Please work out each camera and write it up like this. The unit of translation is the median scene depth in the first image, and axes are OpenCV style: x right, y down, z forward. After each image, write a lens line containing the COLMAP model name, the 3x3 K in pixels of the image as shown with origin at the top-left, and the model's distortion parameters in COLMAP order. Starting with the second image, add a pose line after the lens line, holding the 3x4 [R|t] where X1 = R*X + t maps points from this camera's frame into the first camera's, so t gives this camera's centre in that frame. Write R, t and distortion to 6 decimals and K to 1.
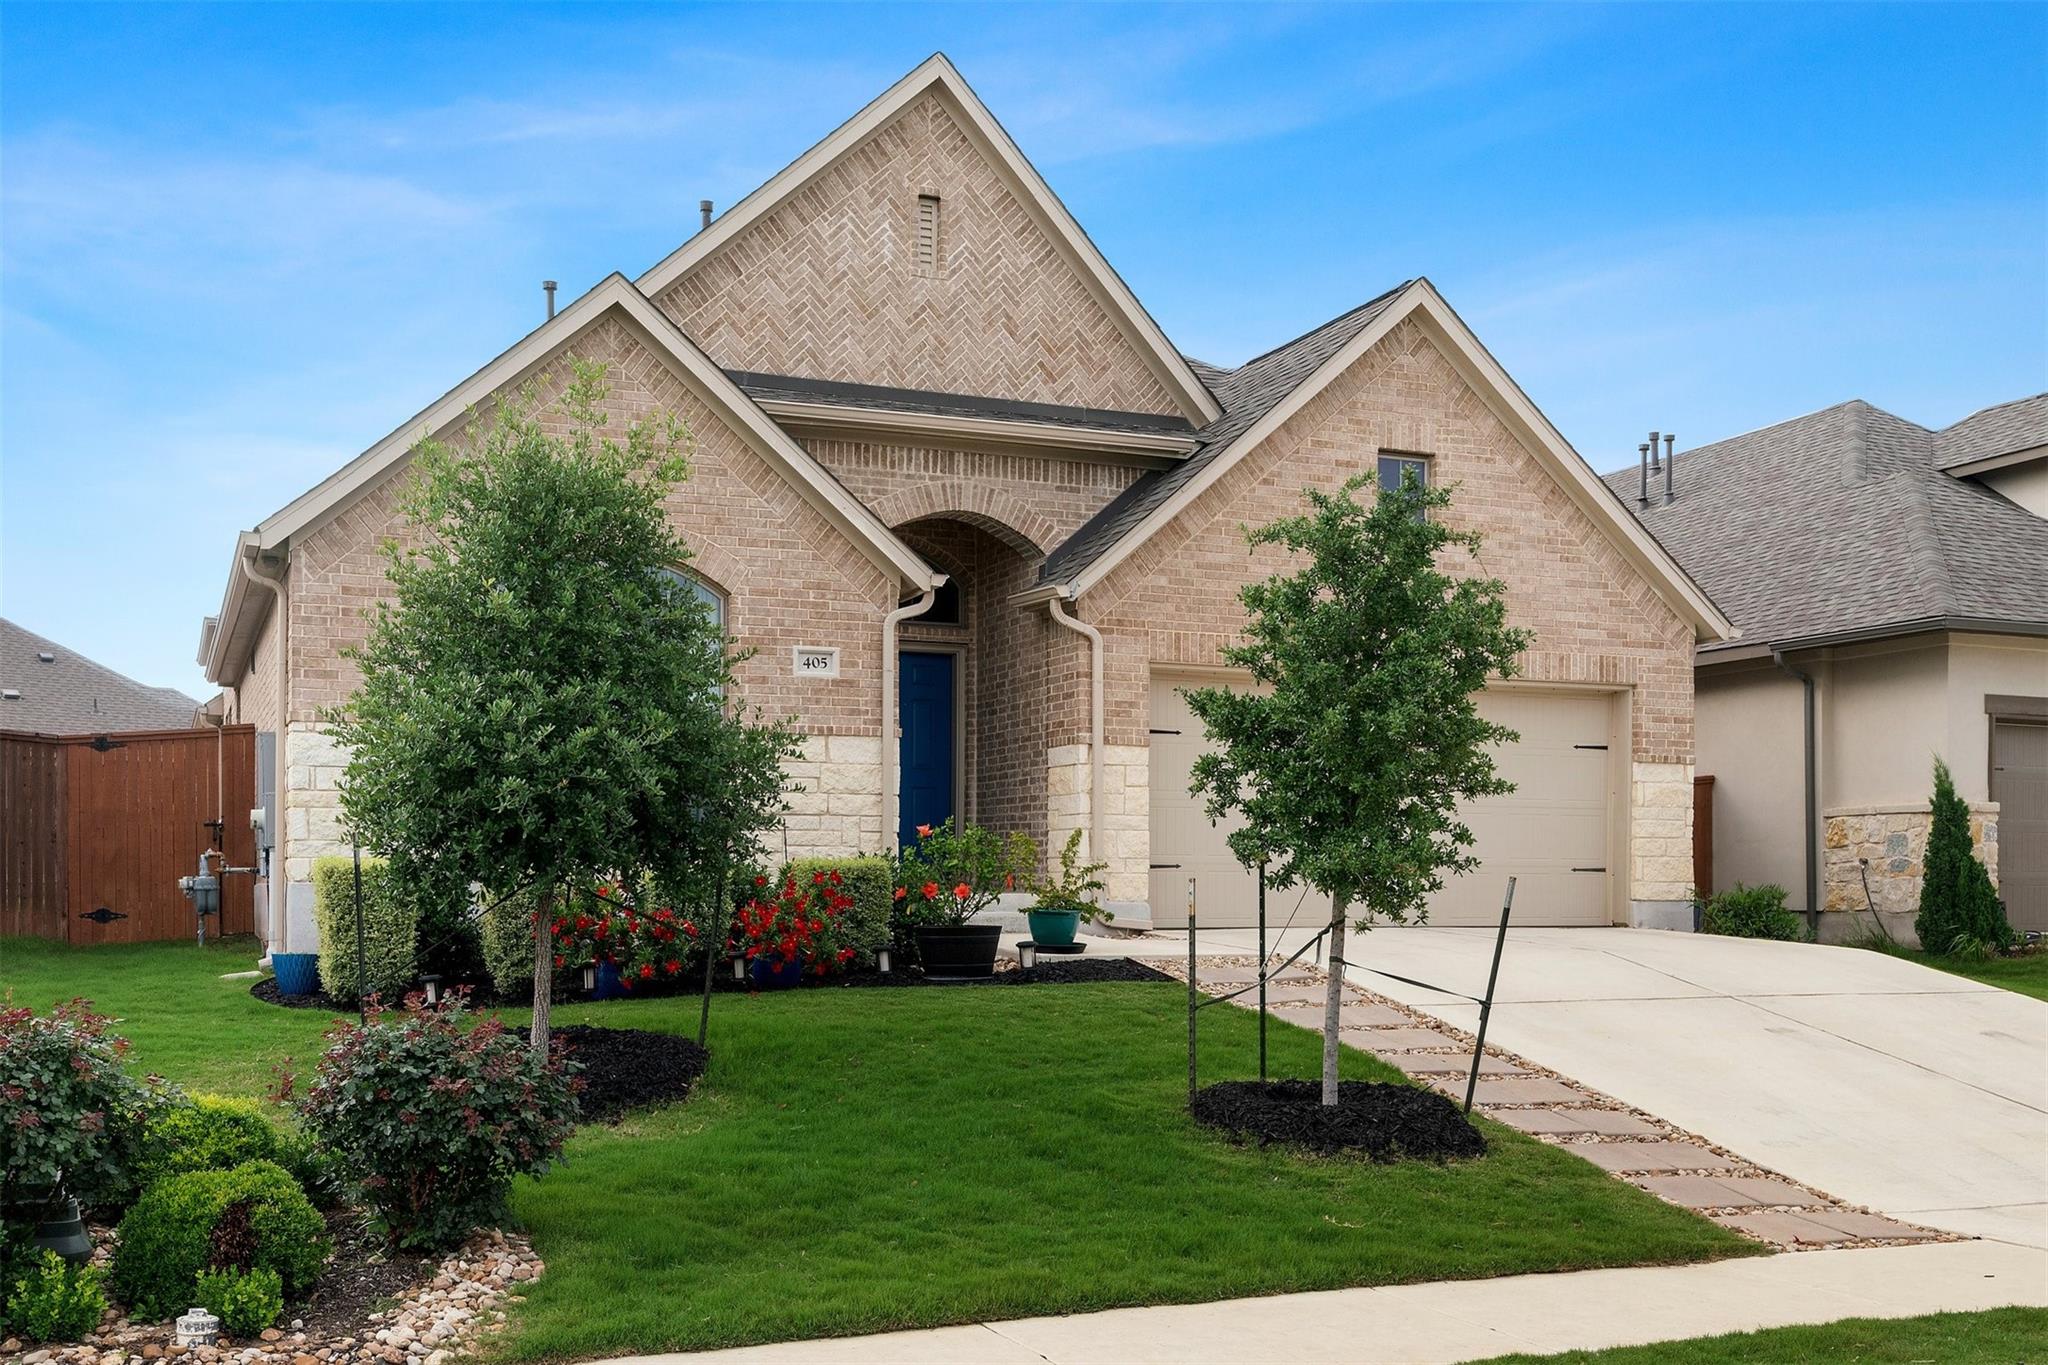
lens RADIAL K [[1584.4, 0, 1023.8], [0, 1584.4, 742.0], [0, 0, 1]] dist [0.001741, 0.002037]
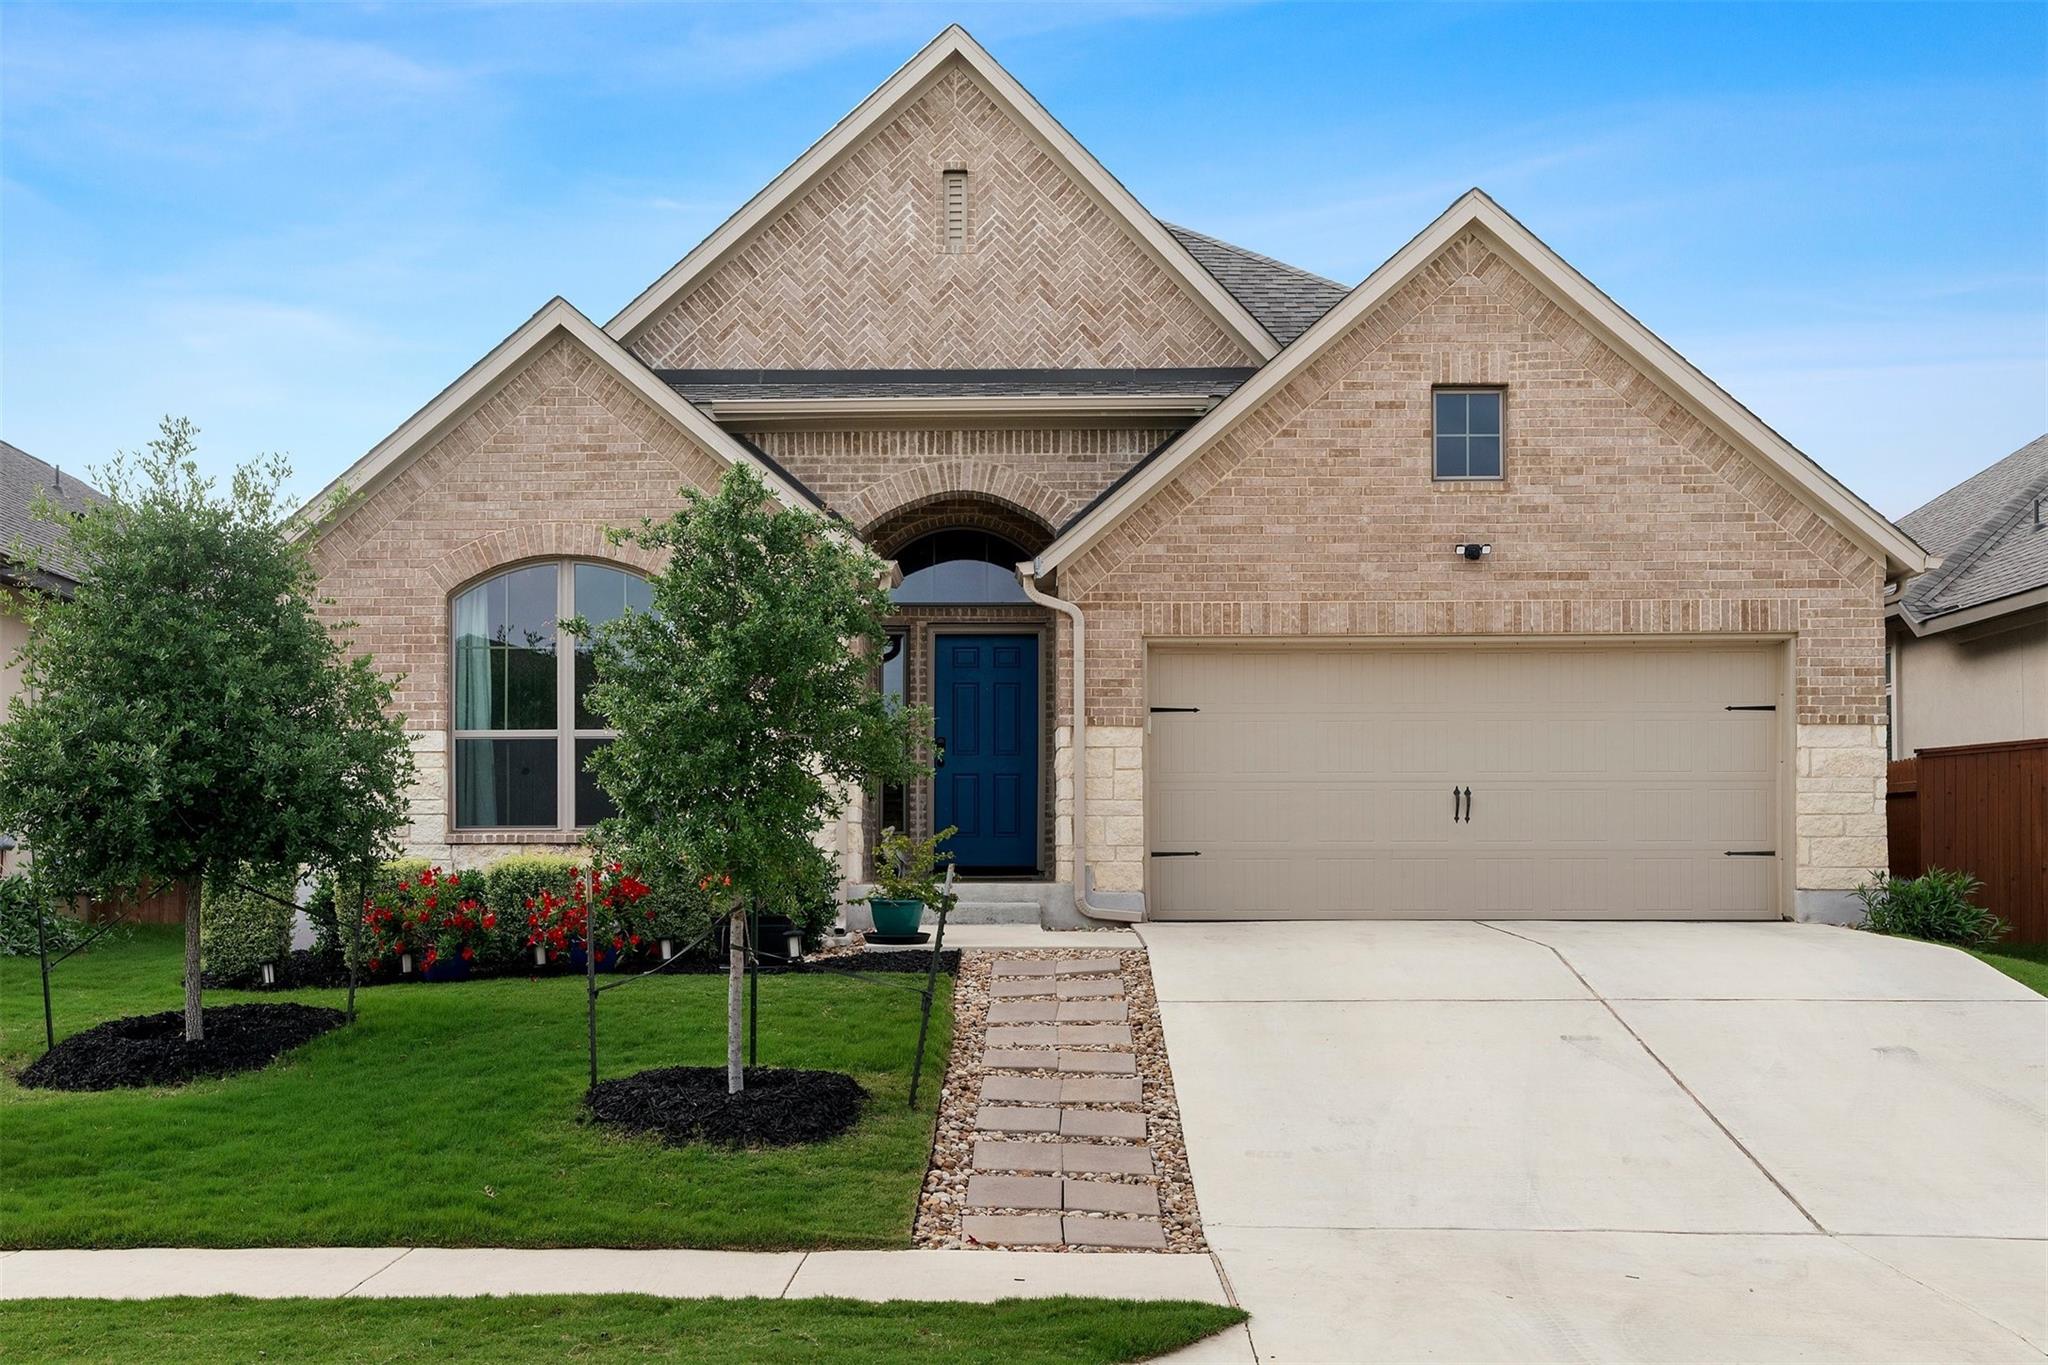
lens RADIAL K [[1729.4, 0, 1024.3], [0, 1729.4, 682.9], [0, 0, 1]] dist [0.005411, 0.002875]
pose [[0.949922, -0.039654, -0.309962, 0.306067], [0.033001, 0.999099, -0.026681, 0.001956], [0.310740, 0.015116, 0.950375, 0.001939]]
